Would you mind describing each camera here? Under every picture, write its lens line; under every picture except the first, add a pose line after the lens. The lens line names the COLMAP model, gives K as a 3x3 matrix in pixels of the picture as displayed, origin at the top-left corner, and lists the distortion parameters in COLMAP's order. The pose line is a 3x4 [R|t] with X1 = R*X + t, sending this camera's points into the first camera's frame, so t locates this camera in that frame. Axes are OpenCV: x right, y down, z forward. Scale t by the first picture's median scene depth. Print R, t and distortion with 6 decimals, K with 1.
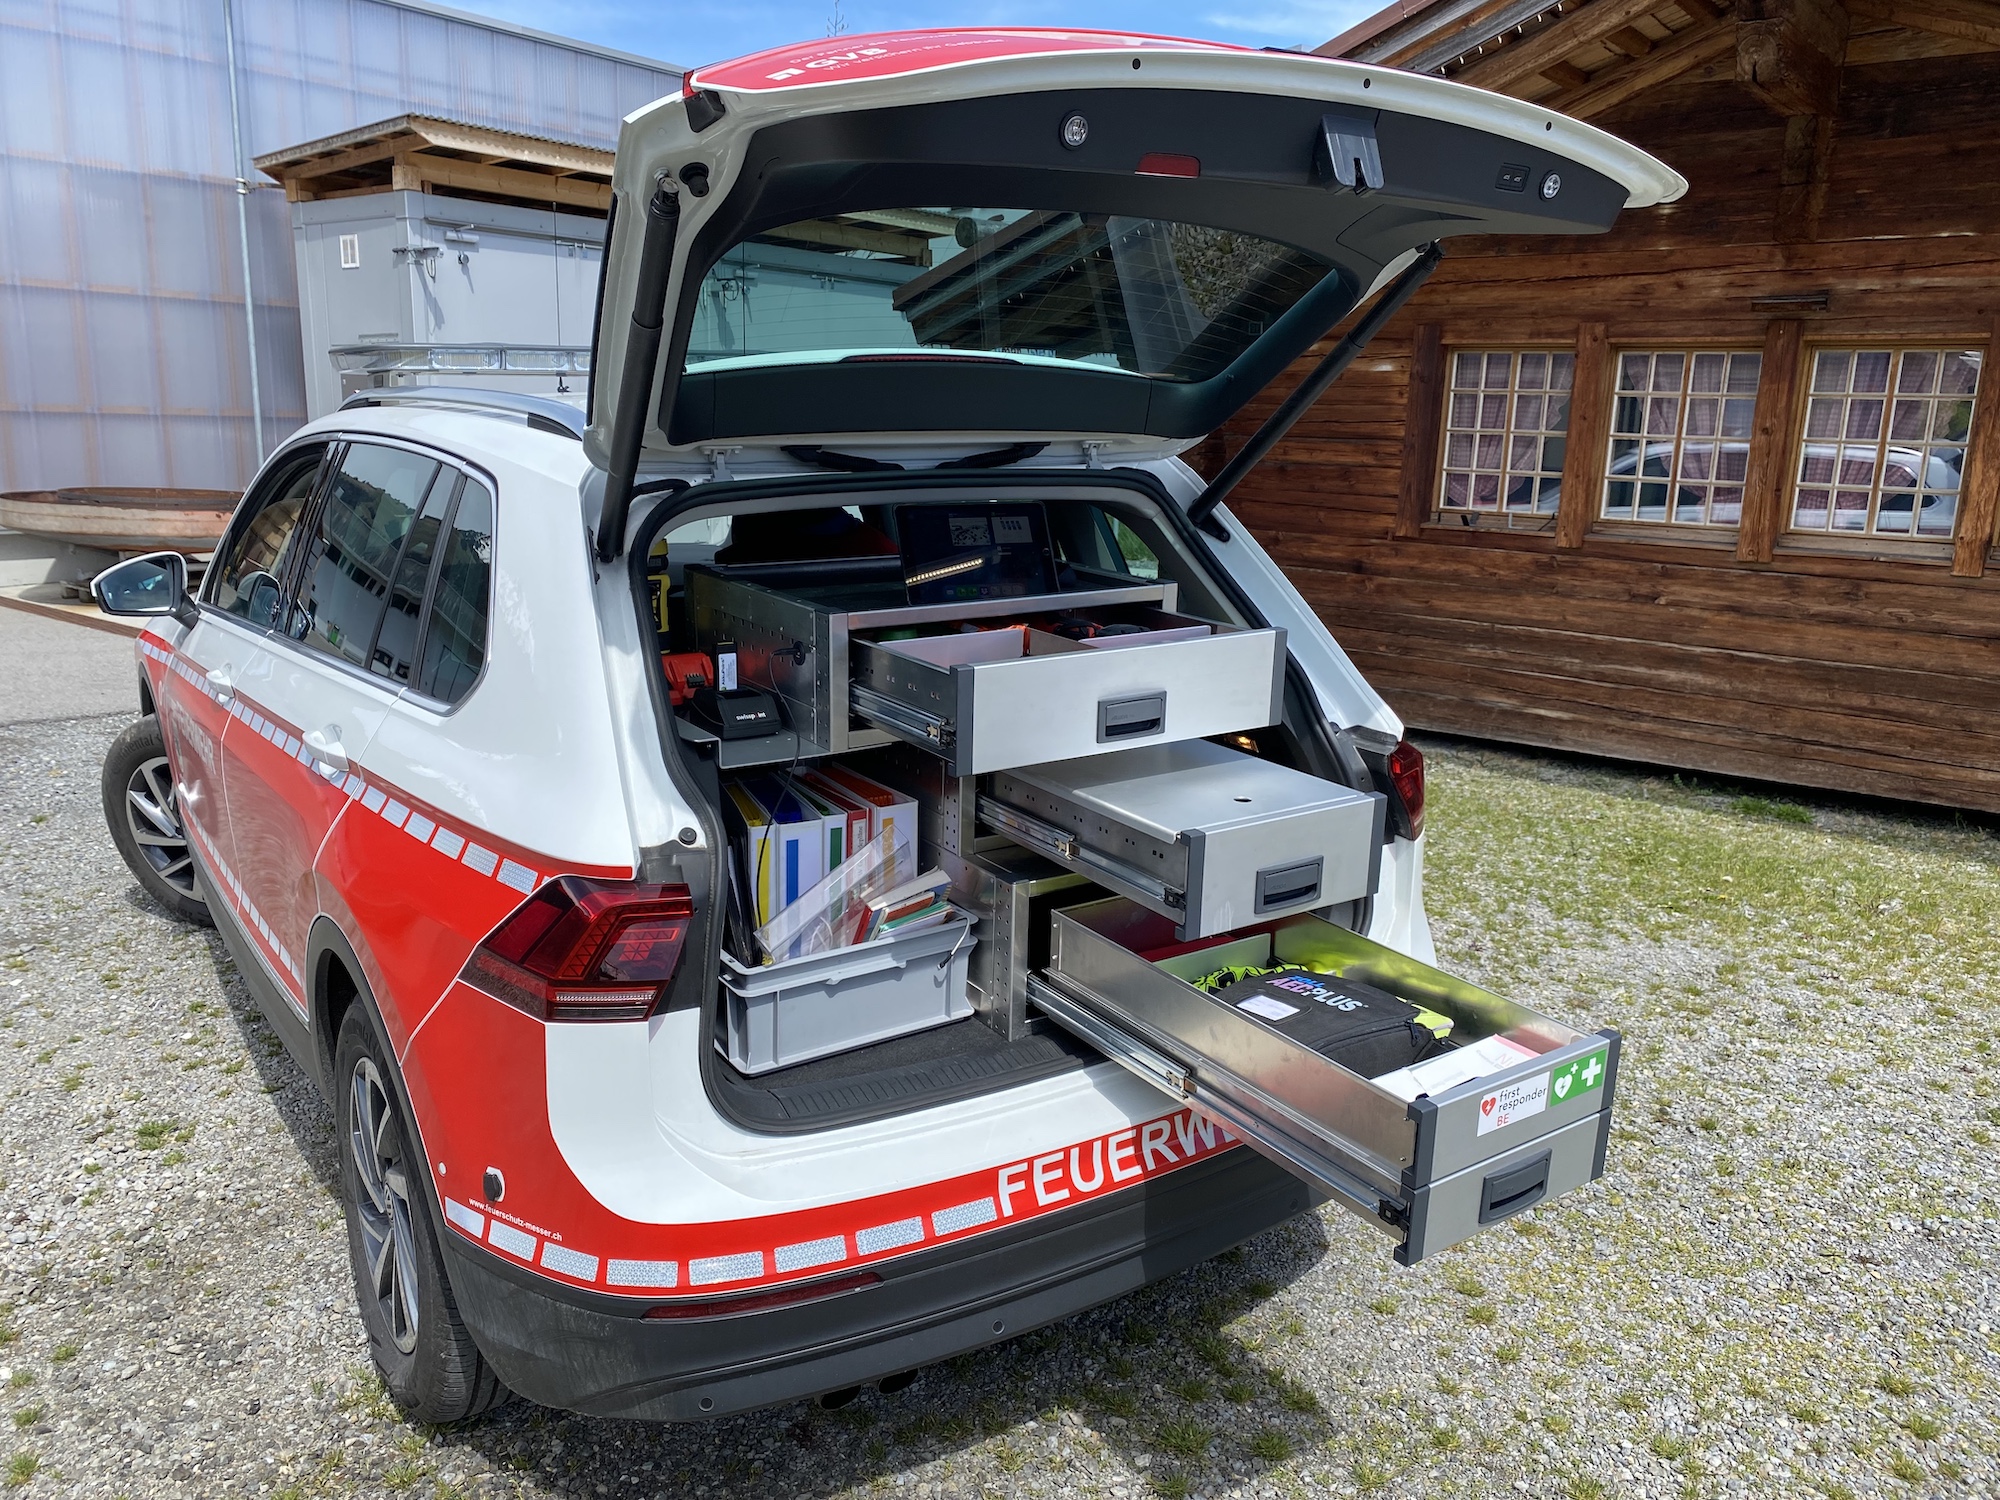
lens RADIAL K [[1518.8, 0, 1007.4], [0, 1518.8, 752.6], [0, 0, 1]] dist [0.024150, -0.022863]
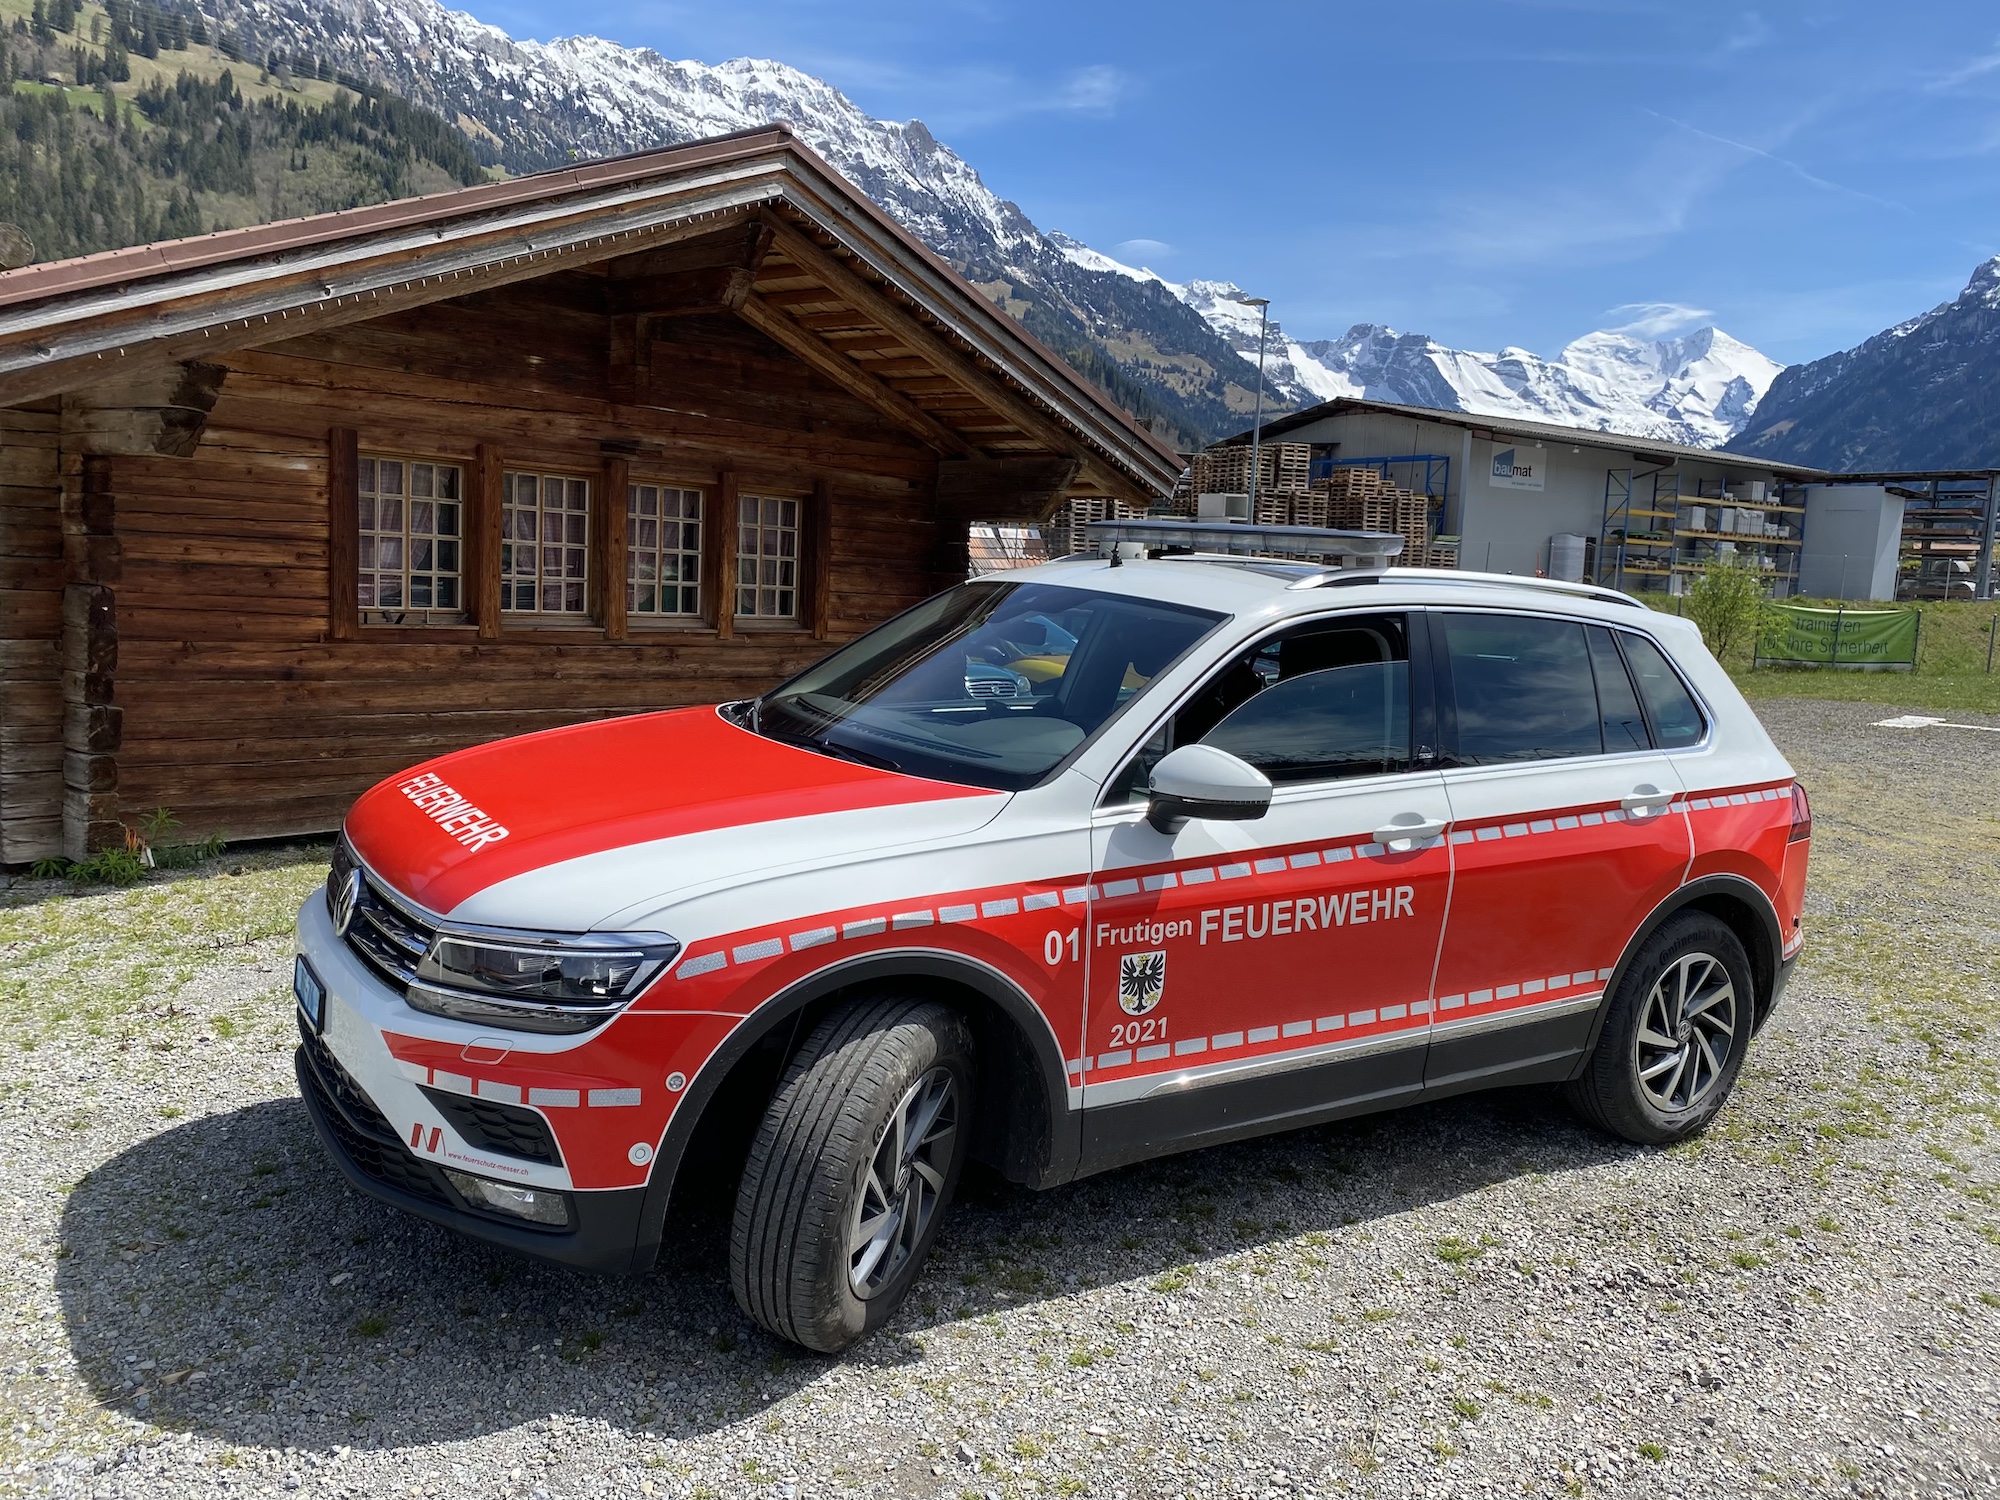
lens RADIAL K [[1518.8, 0, 1002.8], [0, 1518.8, 734.1], [0, 0, 1]] dist [0.024150, -0.022863]
pose [[0.036616, -0.129302, 0.990929, -0.837170], [0.164134, 0.978906, 0.121668, -0.155226], [-0.985758, 0.158190, 0.057066, 0.631941]]
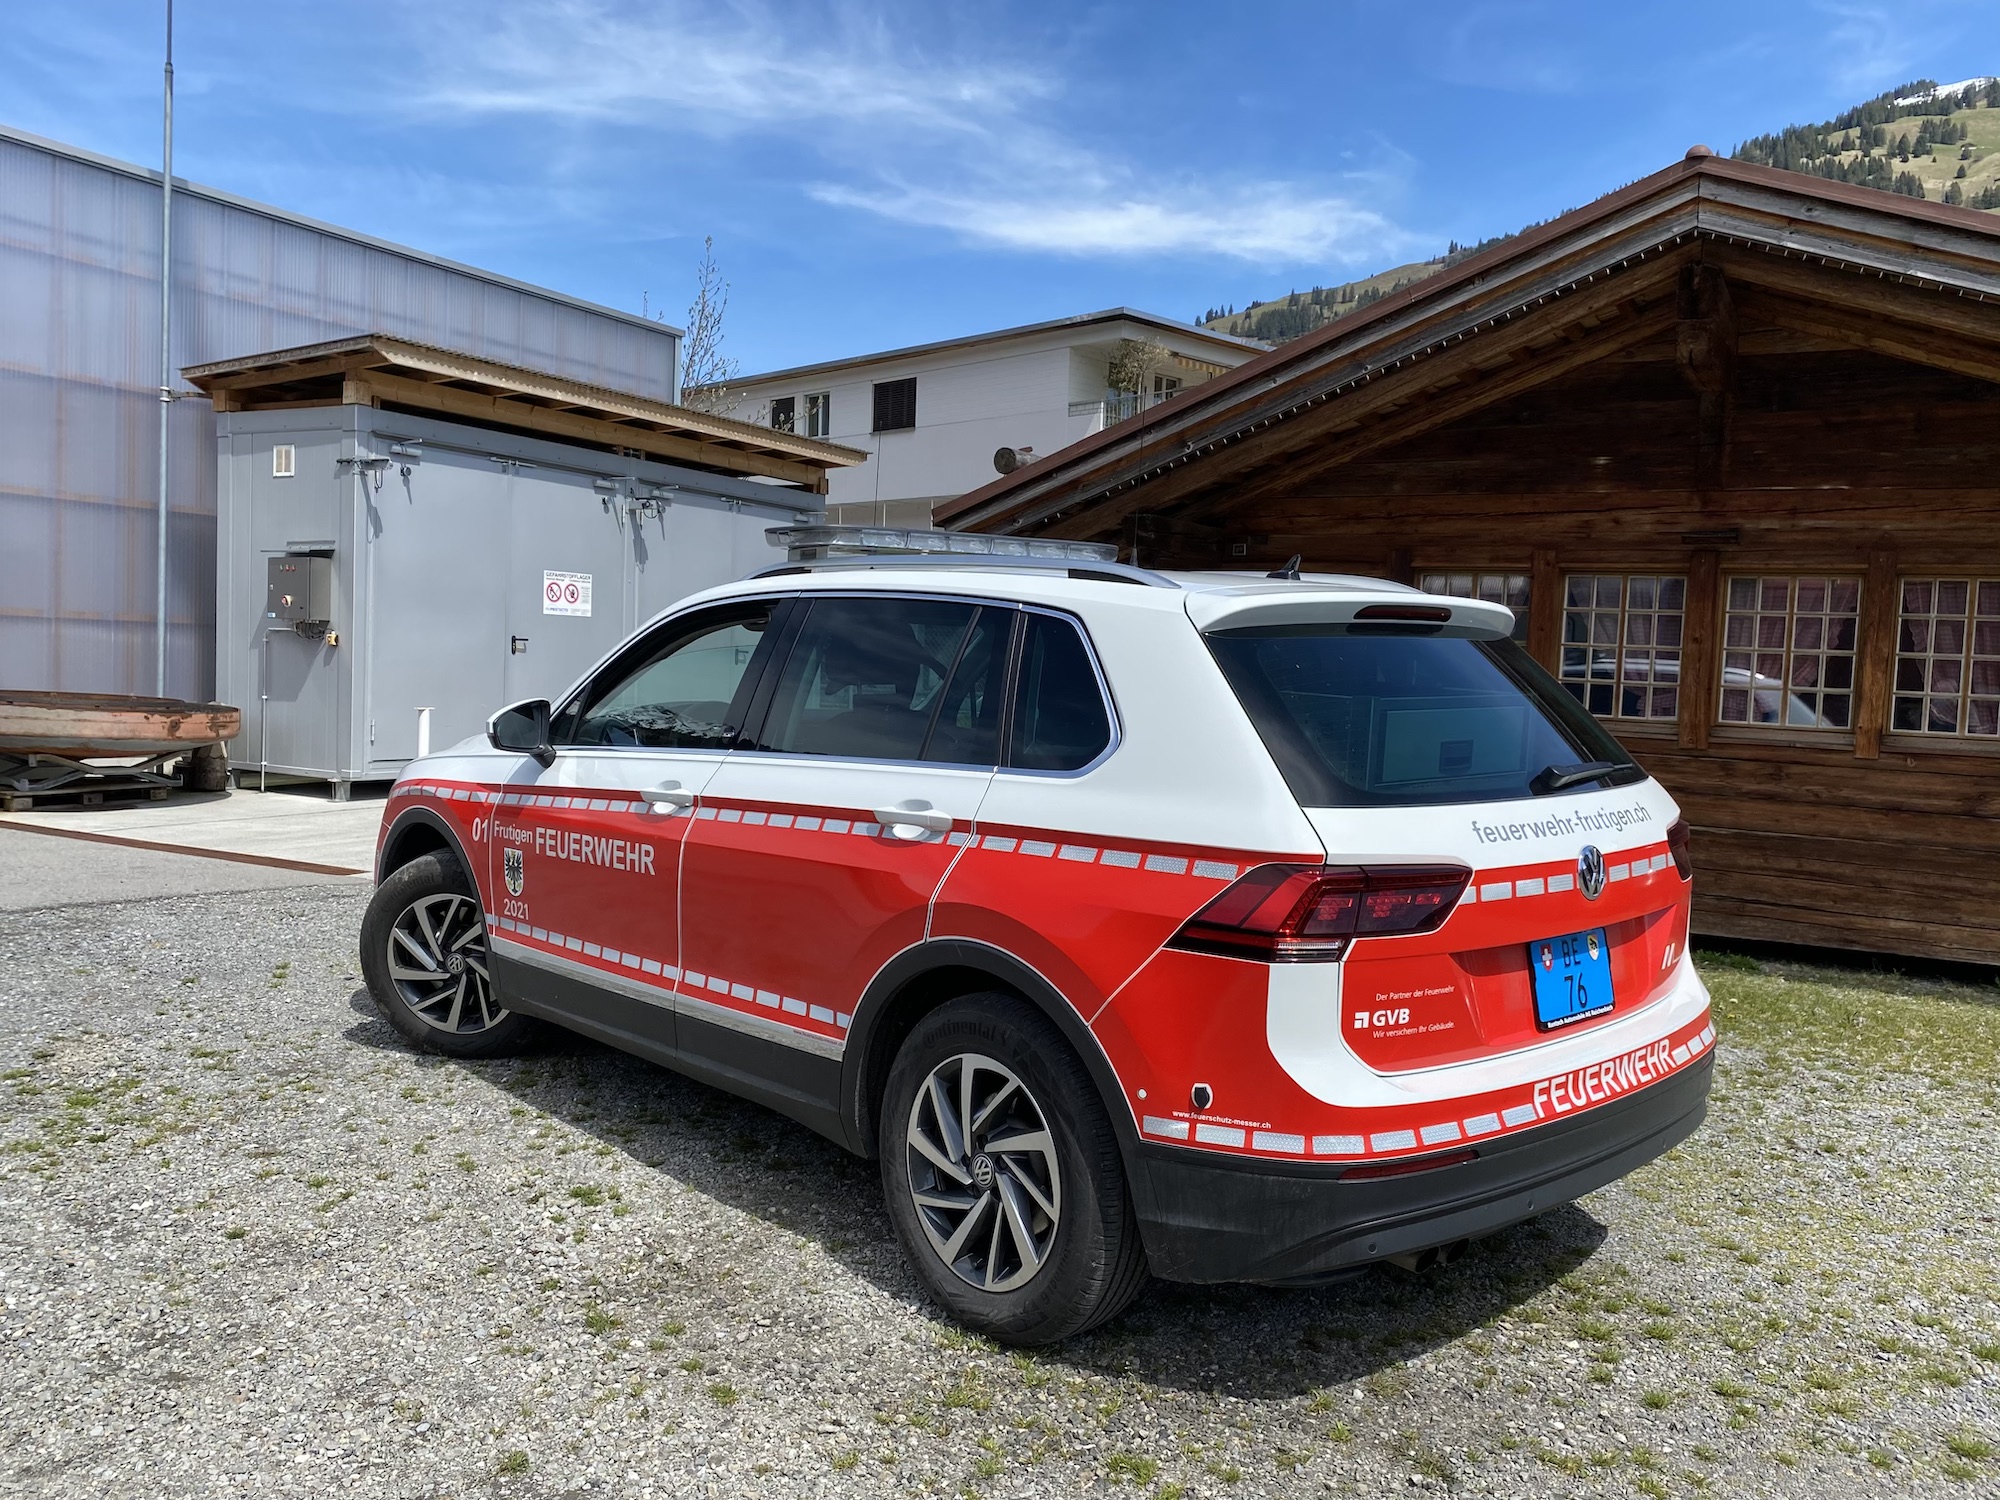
lens RADIAL K [[1588.6, 0, 1026.8], [0, 1588.6, 756.5], [0, 0, 1]] dist [0.017761, -0.010860]
pose [[0.987854, 0.004716, 0.155315, -0.221111], [0.018959, 0.988413, -0.150597, 0.059194], [-0.154226, 0.151712, 0.976318, -0.130770]]
